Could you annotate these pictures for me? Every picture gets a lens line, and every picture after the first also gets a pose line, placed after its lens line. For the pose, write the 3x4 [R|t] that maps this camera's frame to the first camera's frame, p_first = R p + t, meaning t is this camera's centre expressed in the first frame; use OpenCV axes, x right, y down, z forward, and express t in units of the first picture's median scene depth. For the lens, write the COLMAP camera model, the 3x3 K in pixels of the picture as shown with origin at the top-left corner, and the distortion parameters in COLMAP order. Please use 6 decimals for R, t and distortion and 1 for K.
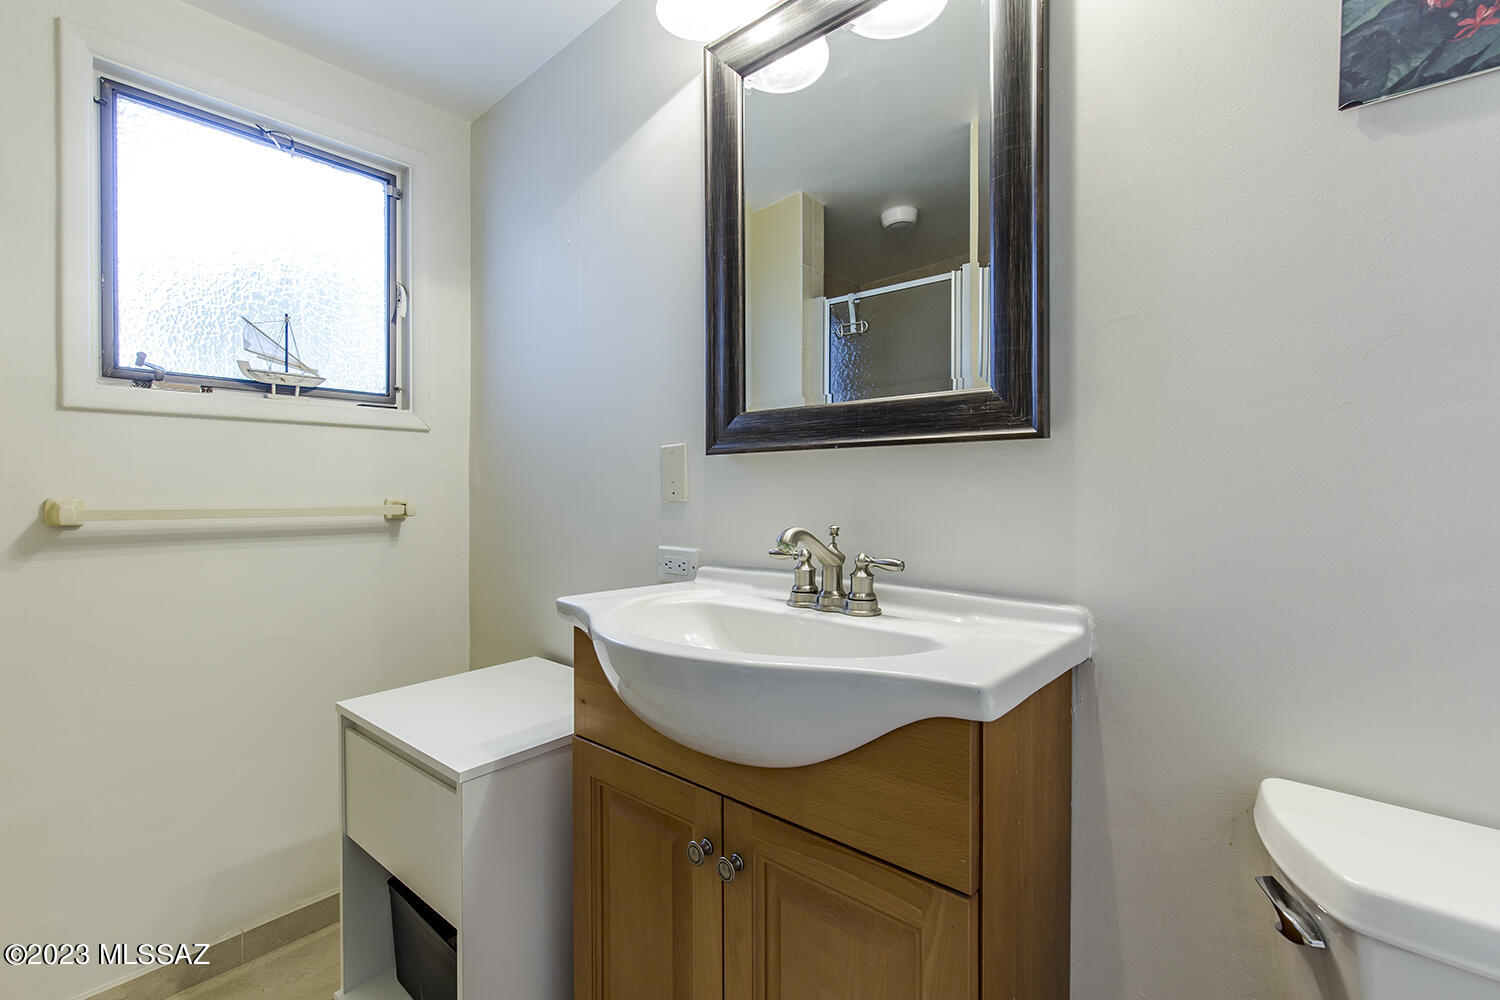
lens RADIAL K [[676.3, 0, 750.0], [0, 676.3, 500.0], [0, 0, 1]] dist [0.005549, 0.000522]
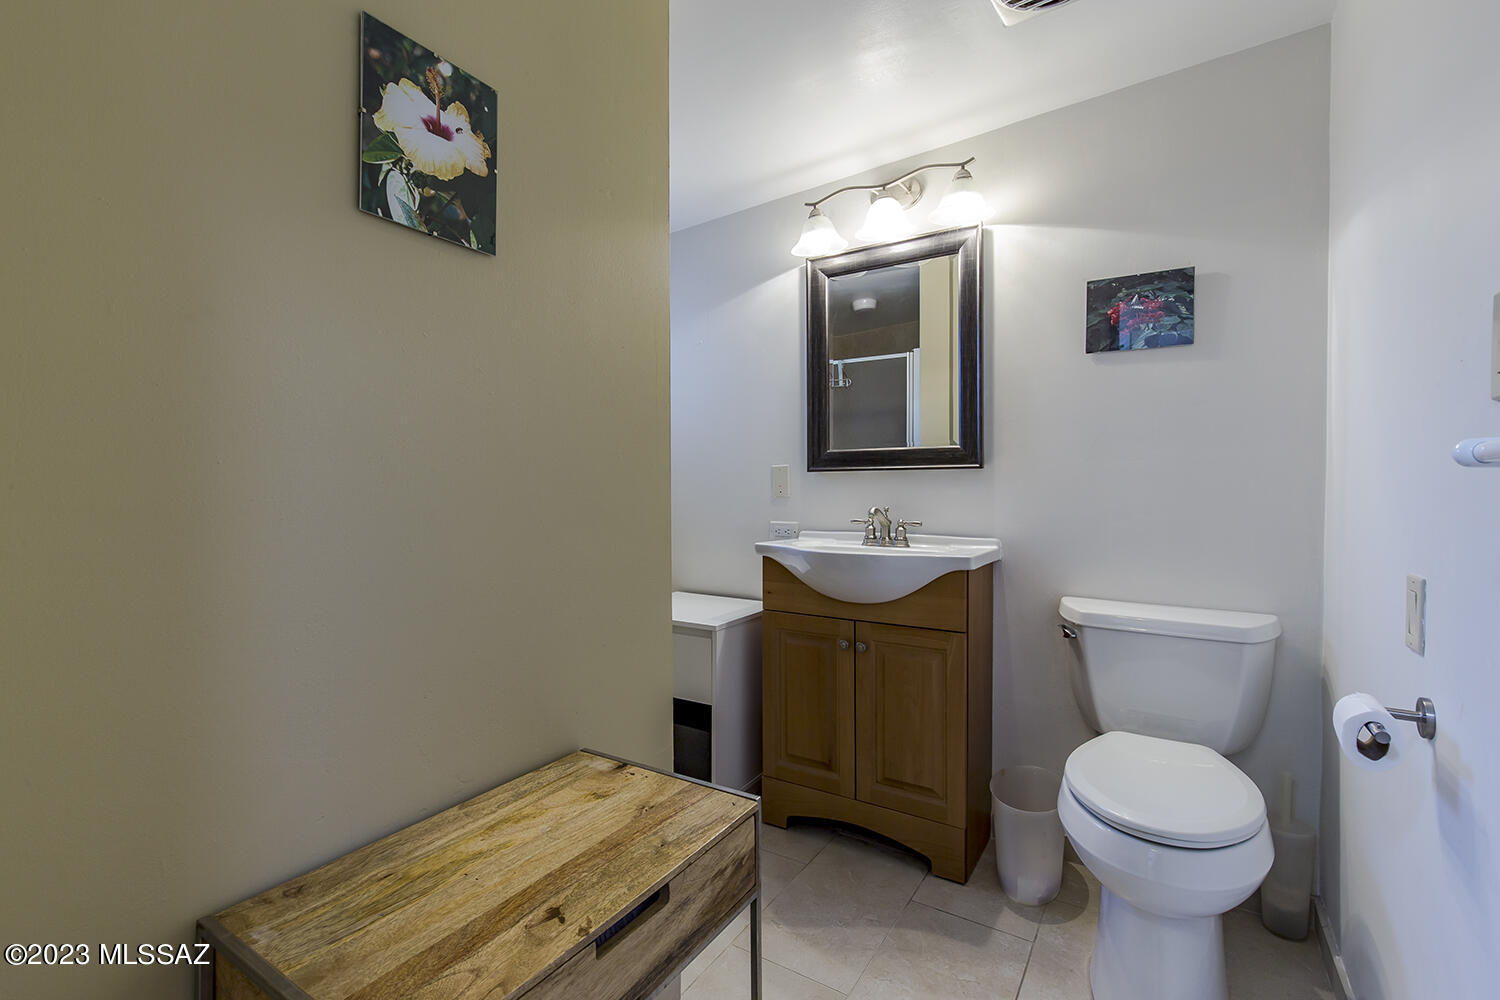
lens RADIAL K [[676.3, 0, 750.0], [0, 676.3, 500.0], [0, 0, 1]] dist [0.005549, 0.000522]
pose [[0.988372, -0.002626, 0.152035, -0.639467], [0.002233, 0.999994, 0.002757, 0.009365], [-0.152041, -0.002385, 0.988371, -1.070035]]
